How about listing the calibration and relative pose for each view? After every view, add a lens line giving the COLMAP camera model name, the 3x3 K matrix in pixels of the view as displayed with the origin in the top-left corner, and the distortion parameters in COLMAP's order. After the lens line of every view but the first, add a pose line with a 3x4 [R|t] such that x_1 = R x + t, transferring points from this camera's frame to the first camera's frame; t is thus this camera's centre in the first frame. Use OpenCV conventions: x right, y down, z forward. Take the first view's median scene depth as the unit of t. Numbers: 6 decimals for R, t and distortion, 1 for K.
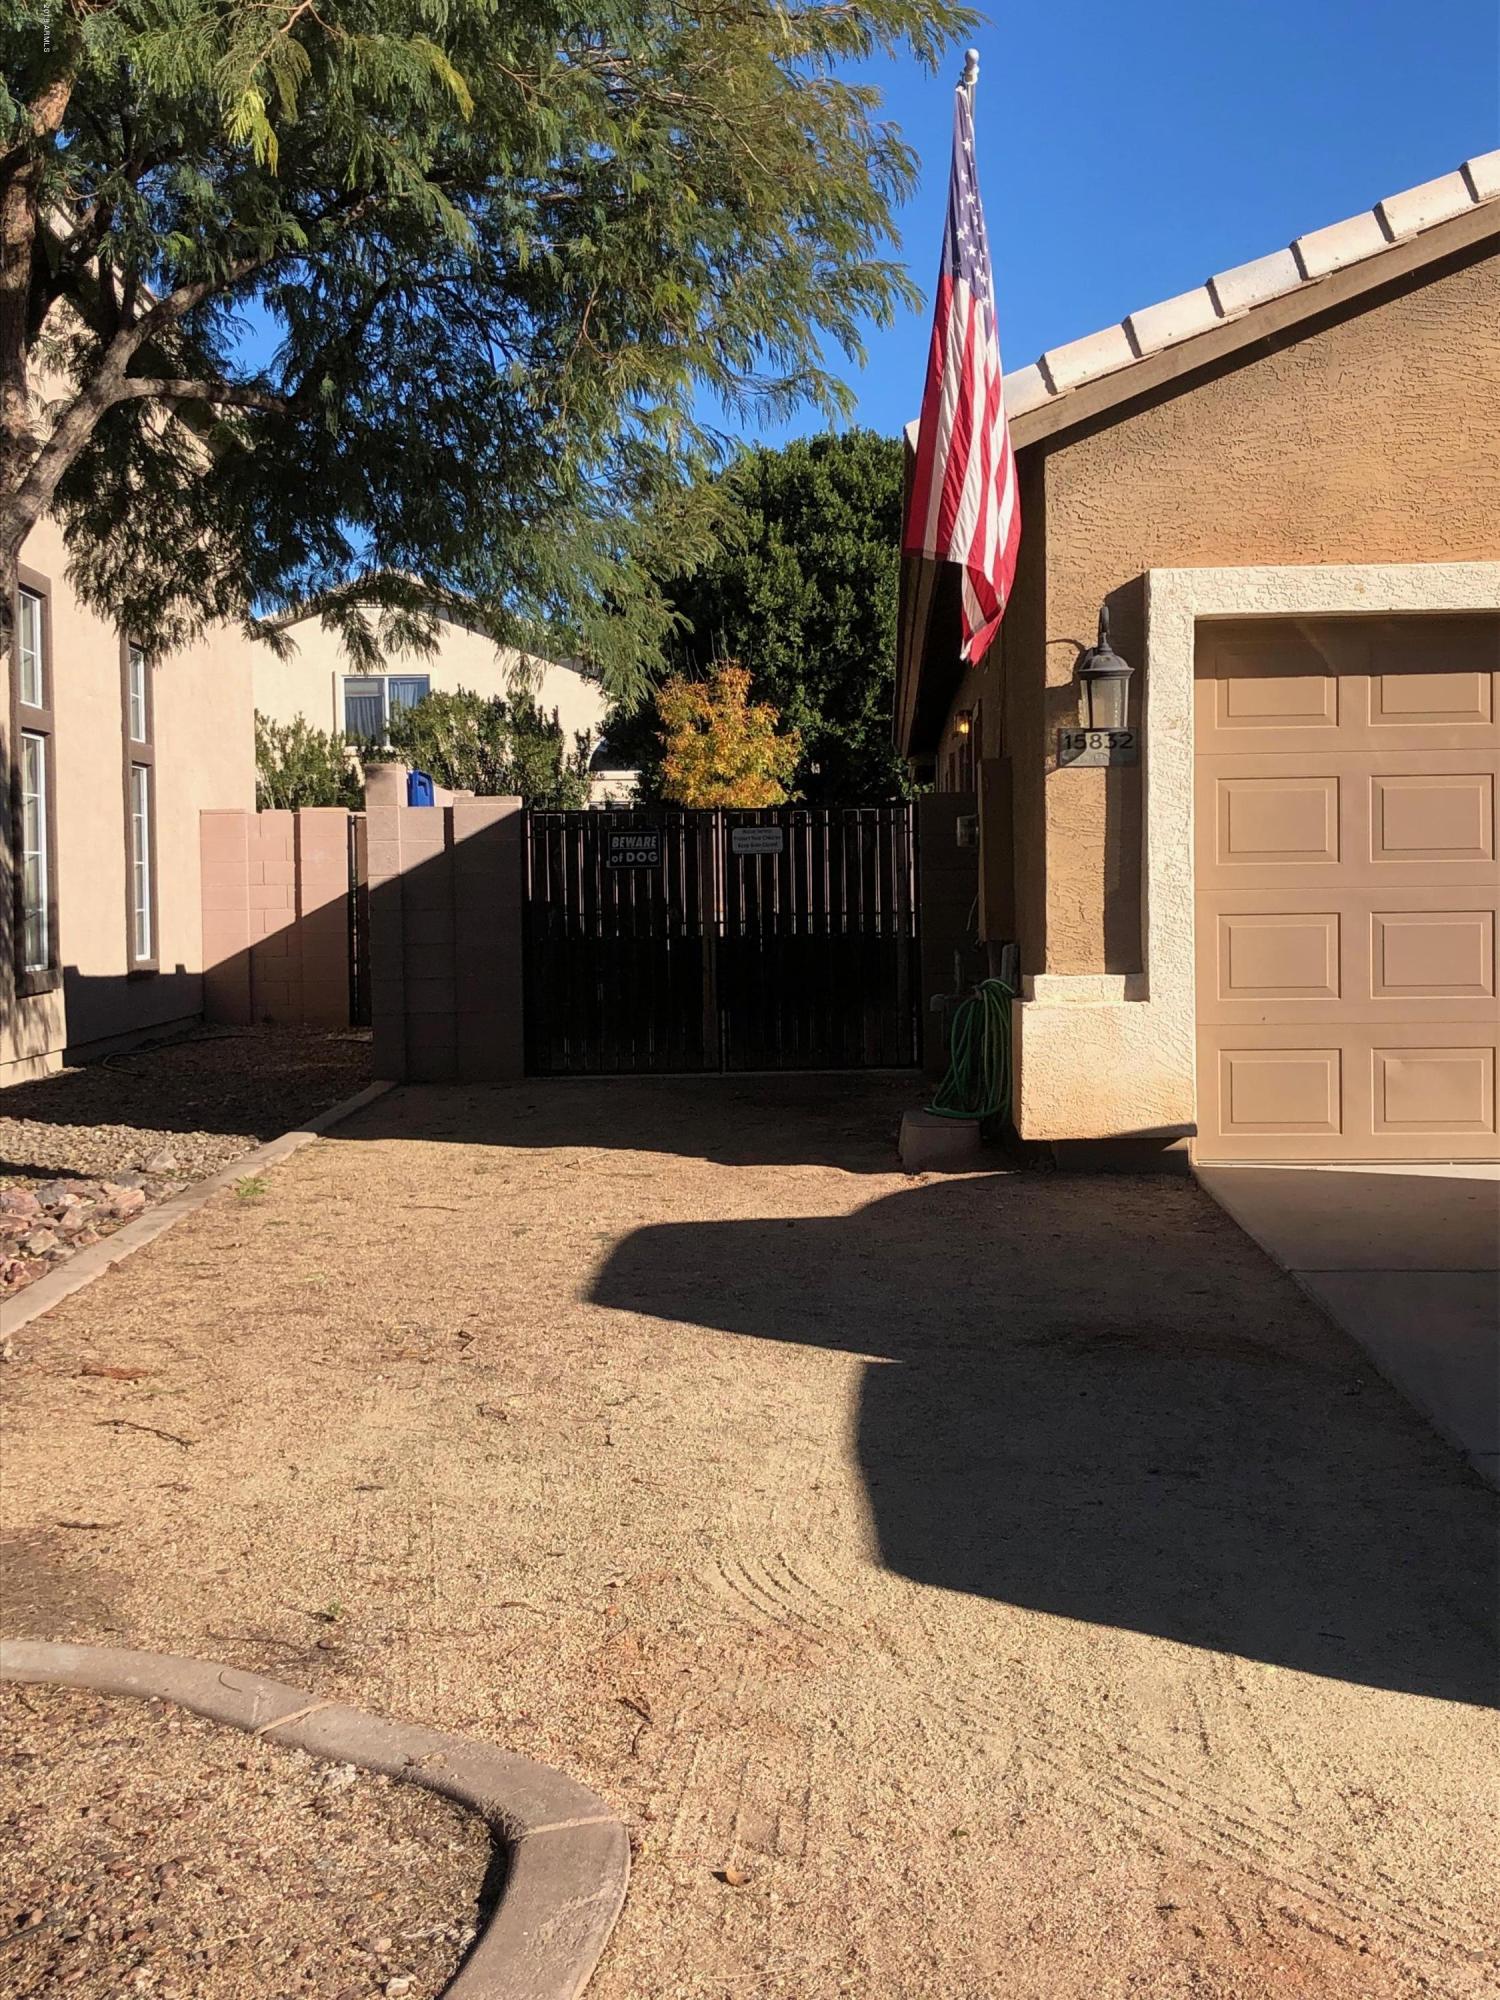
lens RADIAL K [[2442.2, 0, 757.2], [0, 2442.2, 1000.2], [0, 0, 1]] dist [-0.018848, 0.000000]
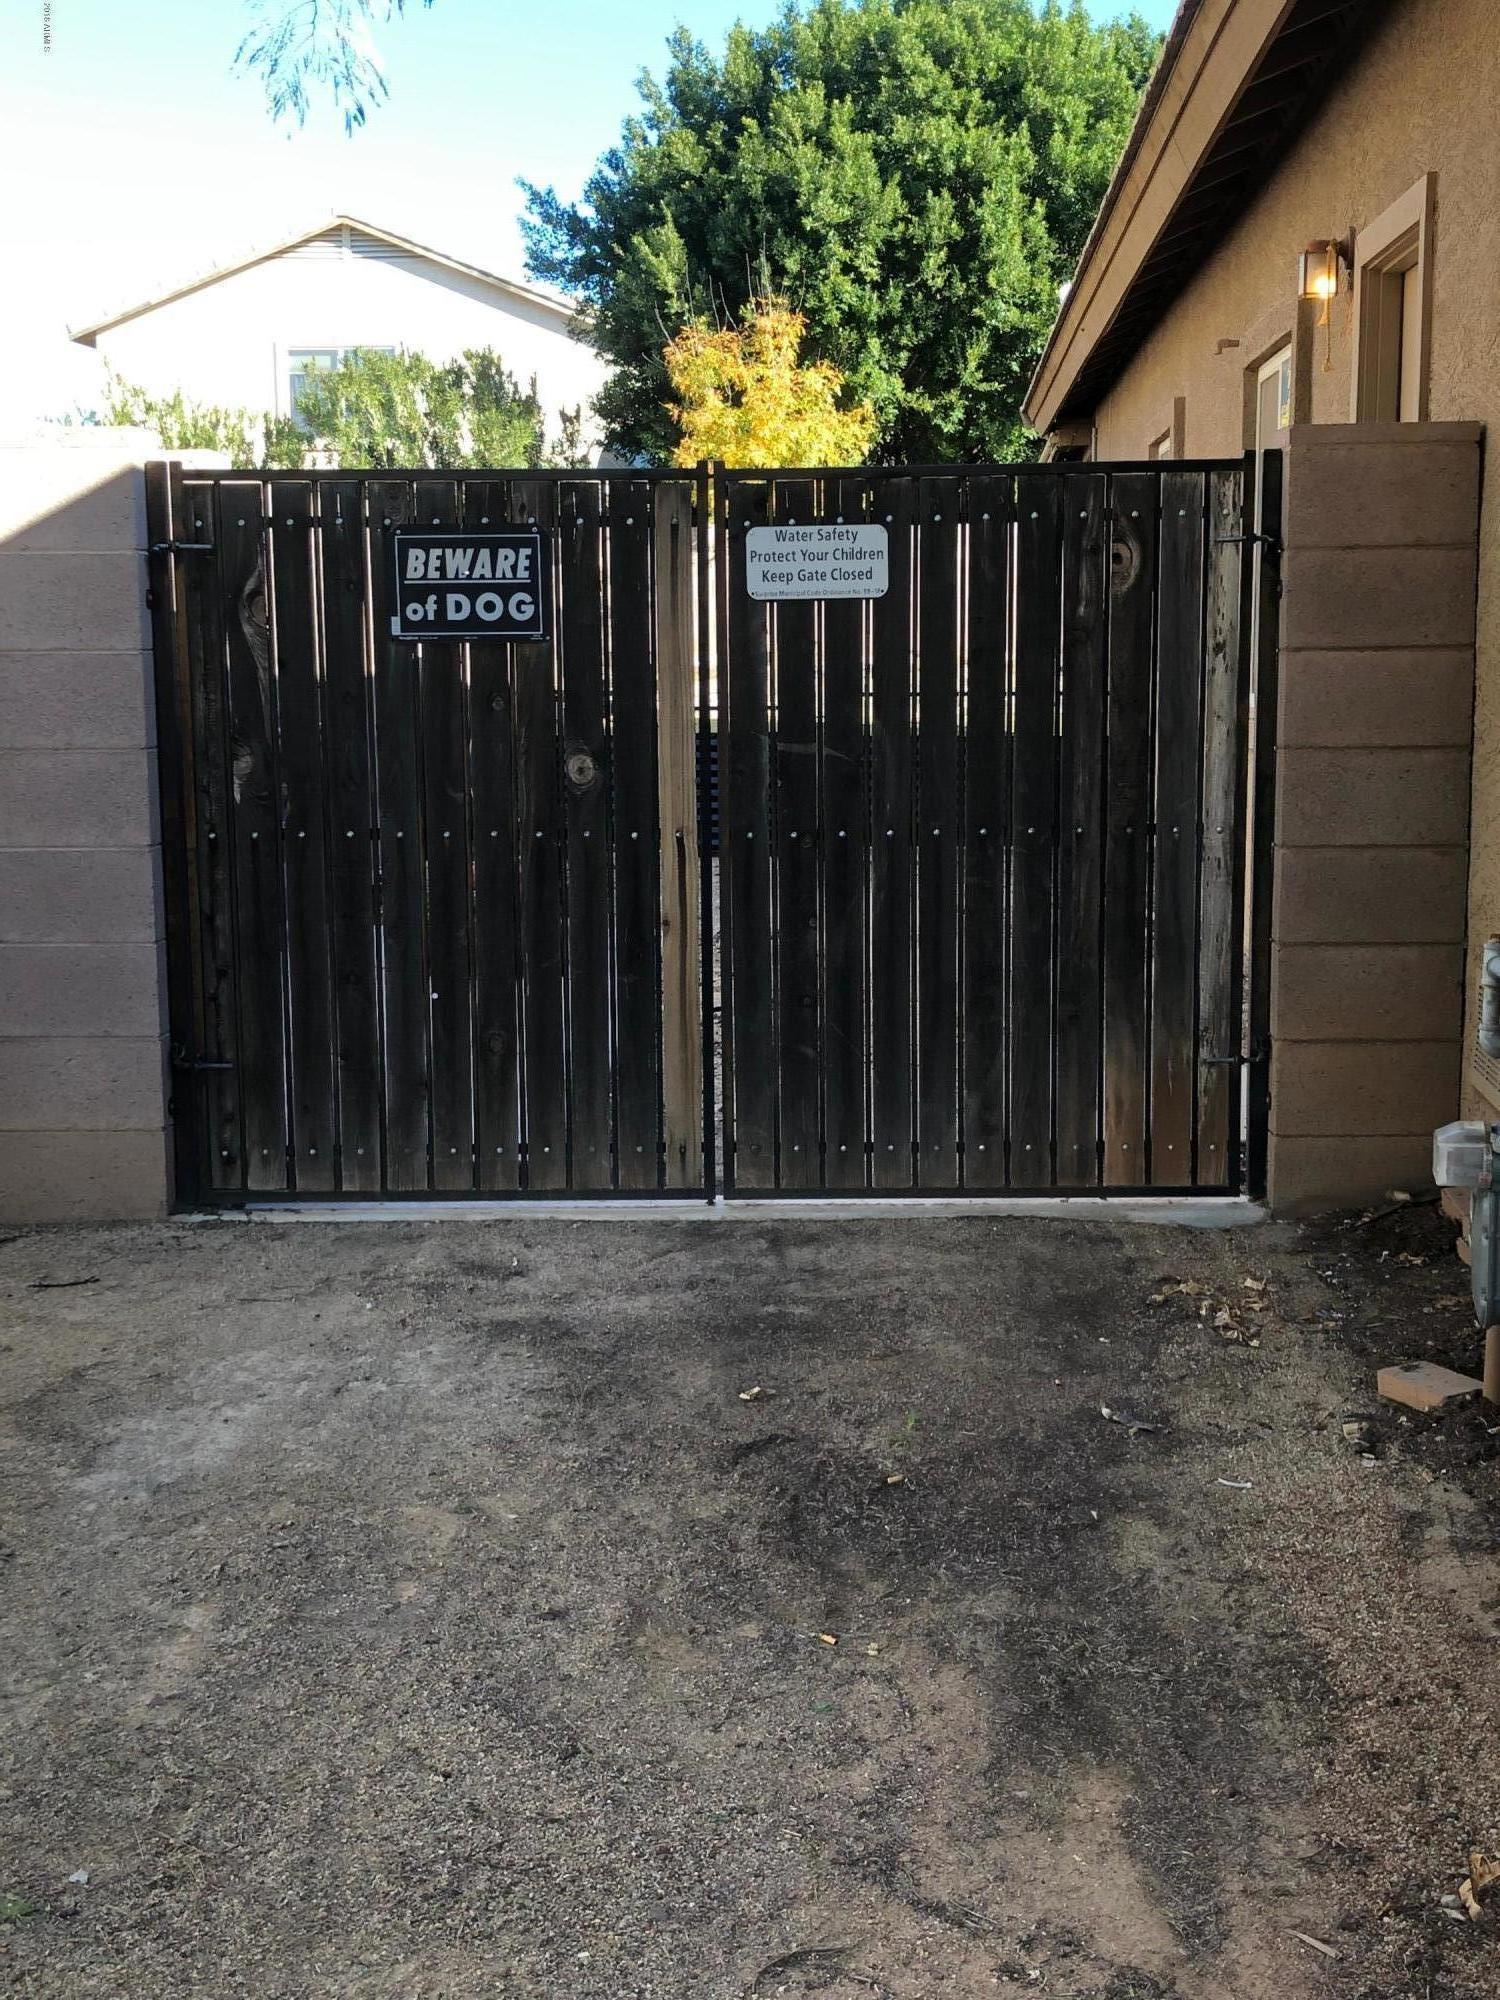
lens RADIAL K [[2442.2, 0, 730.3], [0, 2442.2, 999.6], [0, 0, 1]] dist [-0.018848, 0.000000]
pose [[0.999492, 0.013674, -0.028801, -0.000689], [-0.010368, 0.993658, 0.111969, -0.018559], [0.030150, -0.111614, 0.993294, 0.283989]]
